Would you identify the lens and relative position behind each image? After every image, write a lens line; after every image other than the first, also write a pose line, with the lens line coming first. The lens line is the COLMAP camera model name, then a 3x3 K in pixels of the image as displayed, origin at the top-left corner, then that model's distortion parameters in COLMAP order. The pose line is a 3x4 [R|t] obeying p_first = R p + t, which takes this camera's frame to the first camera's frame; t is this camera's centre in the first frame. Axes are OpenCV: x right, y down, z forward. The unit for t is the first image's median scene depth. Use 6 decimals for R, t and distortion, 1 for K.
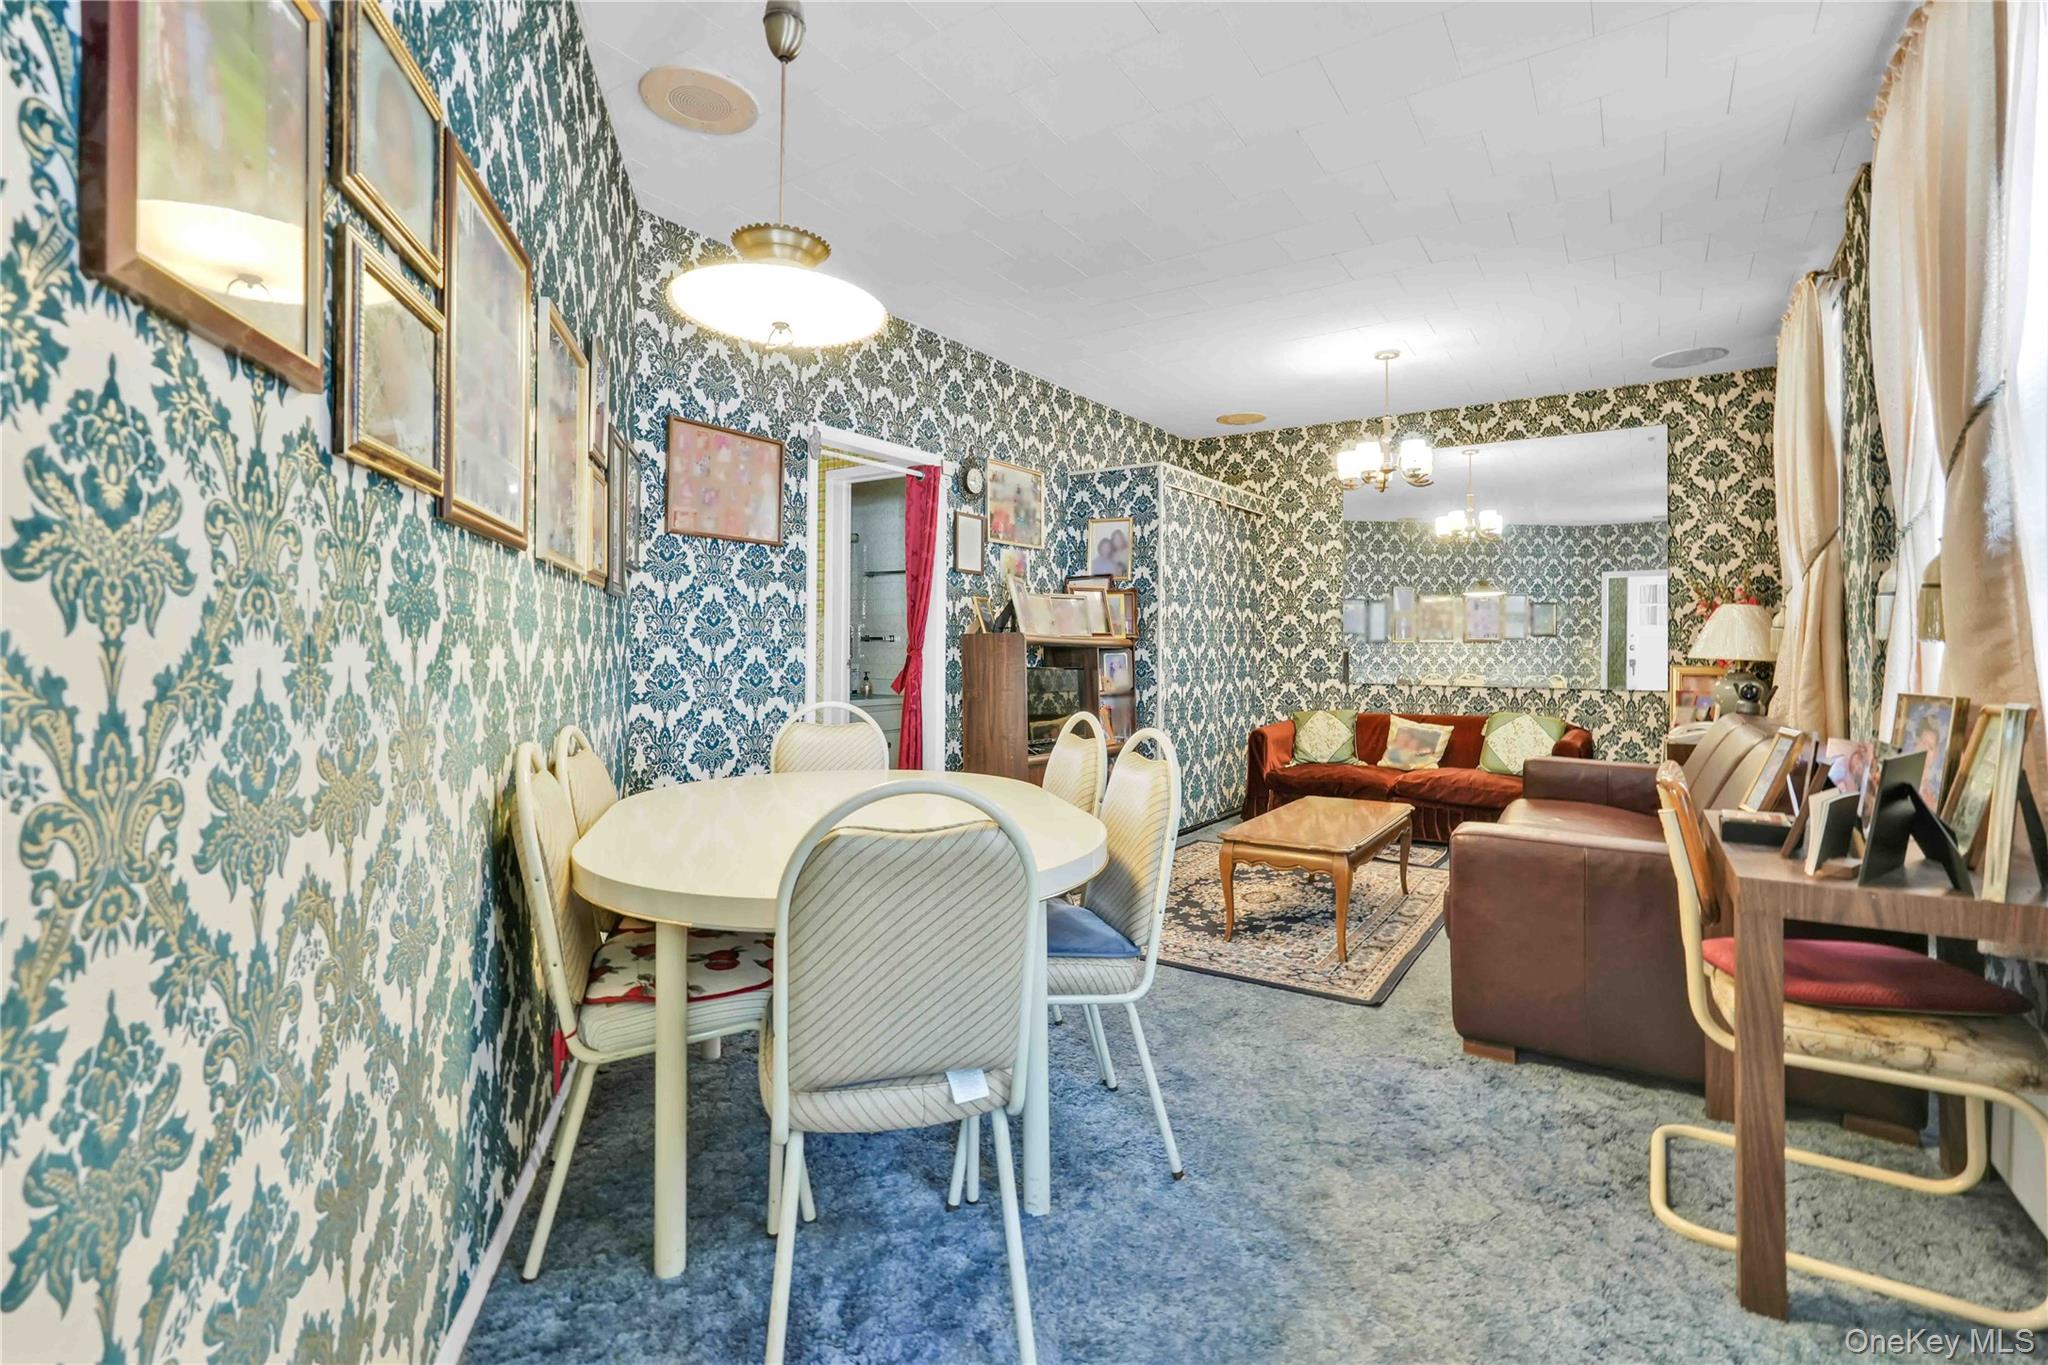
lens RADIAL K [[948.0, 0, 1024.1], [0, 948.0, 639.7], [0, 0, 1]] dist [-0.002073, -0.000278]
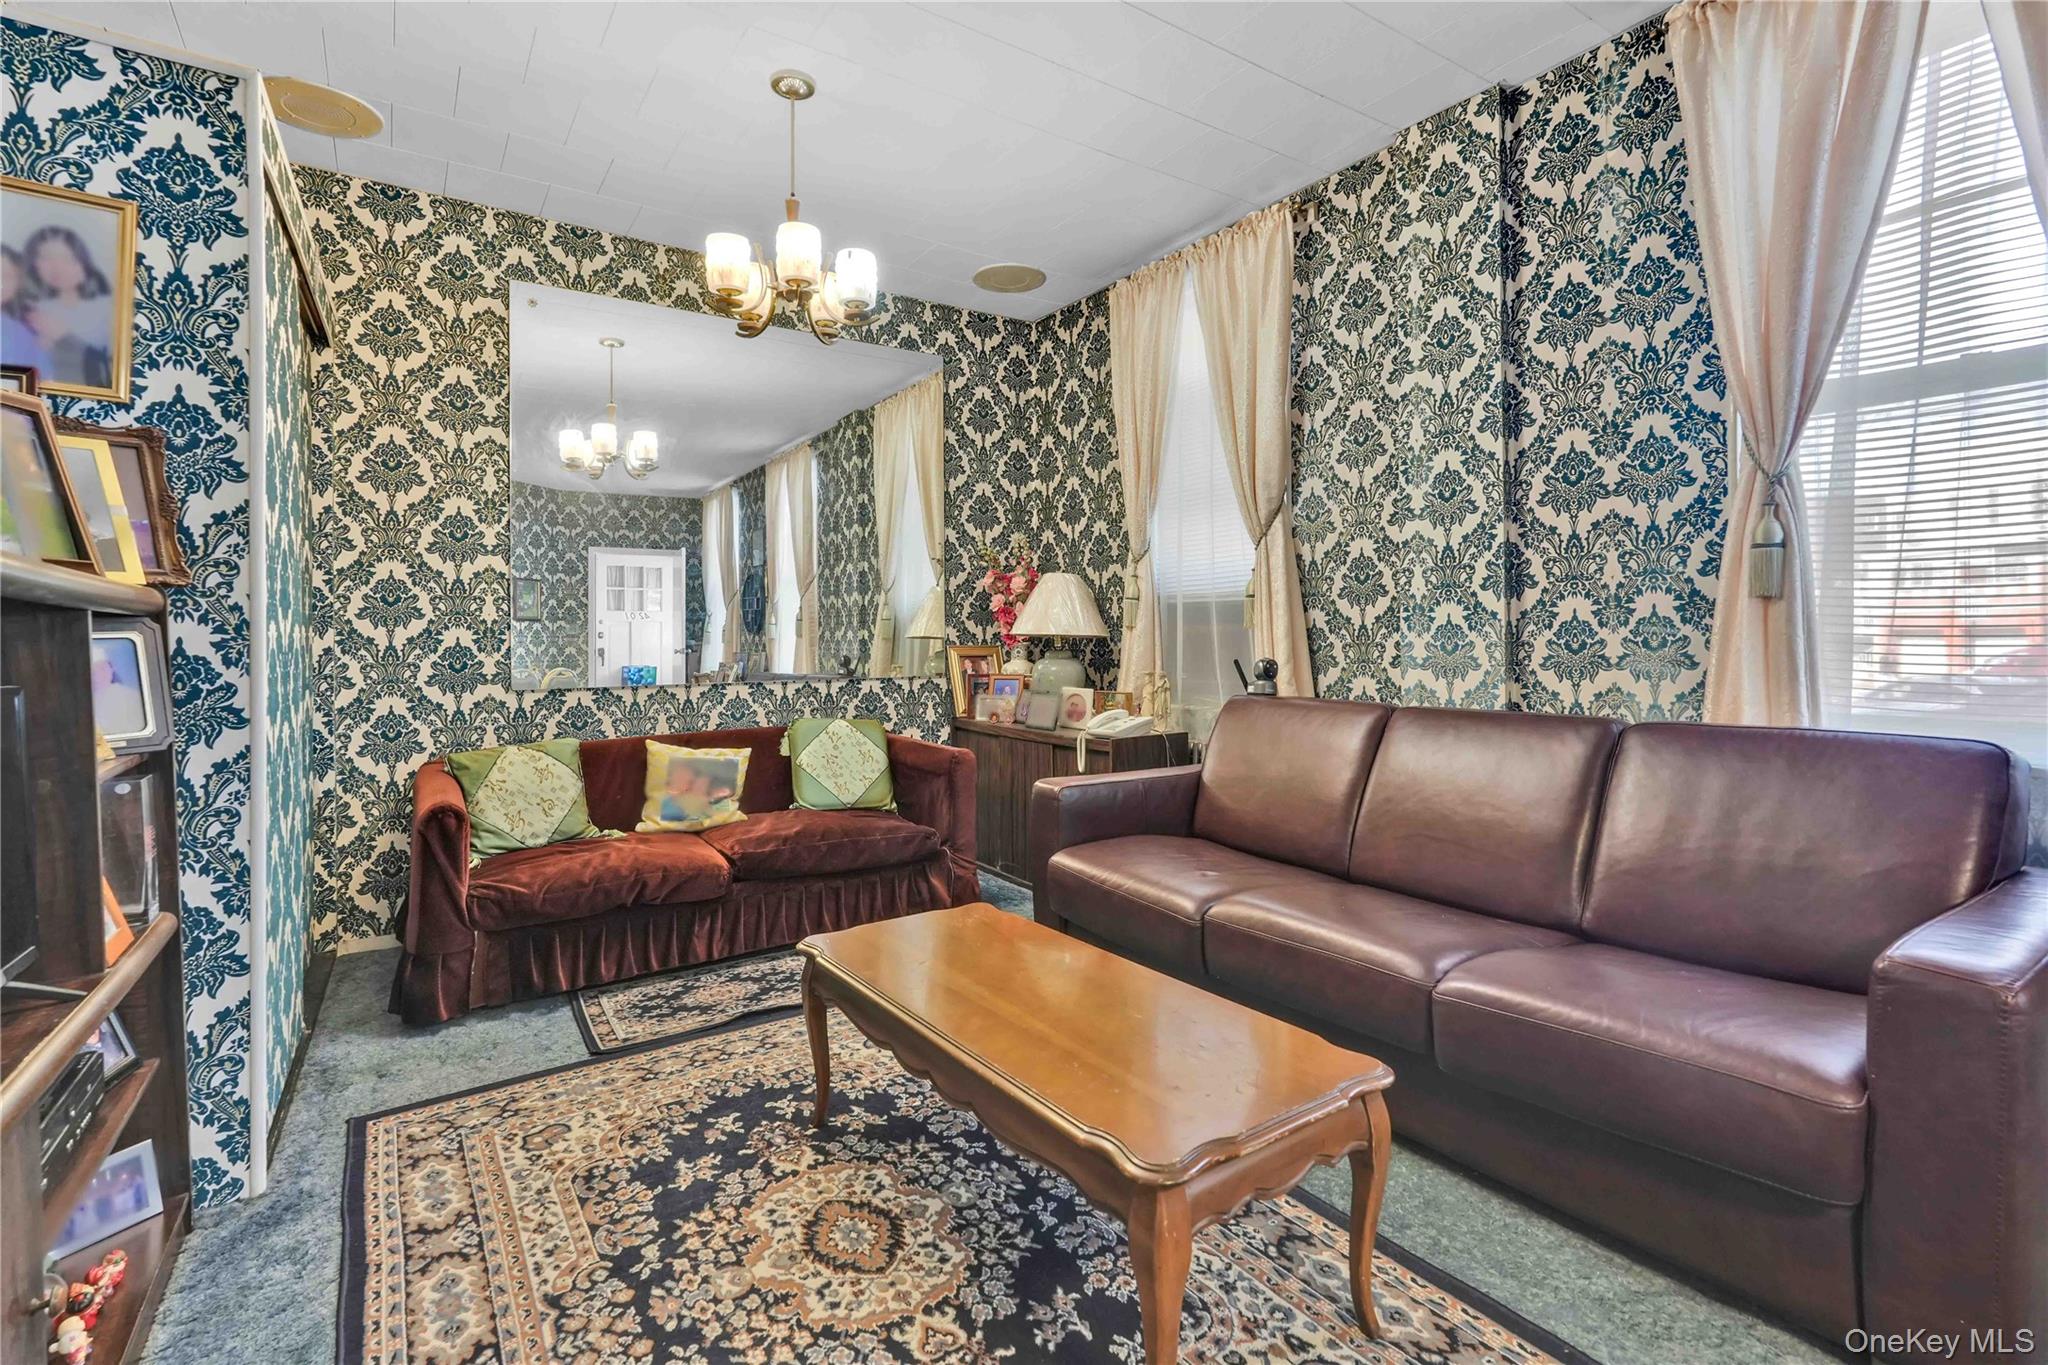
lens RADIAL K [[948.0, 0, 1024.1], [0, 948.0, 639.7], [0, 0, 1]] dist [-0.002073, -0.000278]
pose [[0.374646, -0.008744, 0.927127, -0.069542], [0.004183, 0.999961, 0.007740, 0.015499], [-0.927158, 0.000979, 0.374668, 0.609219]]
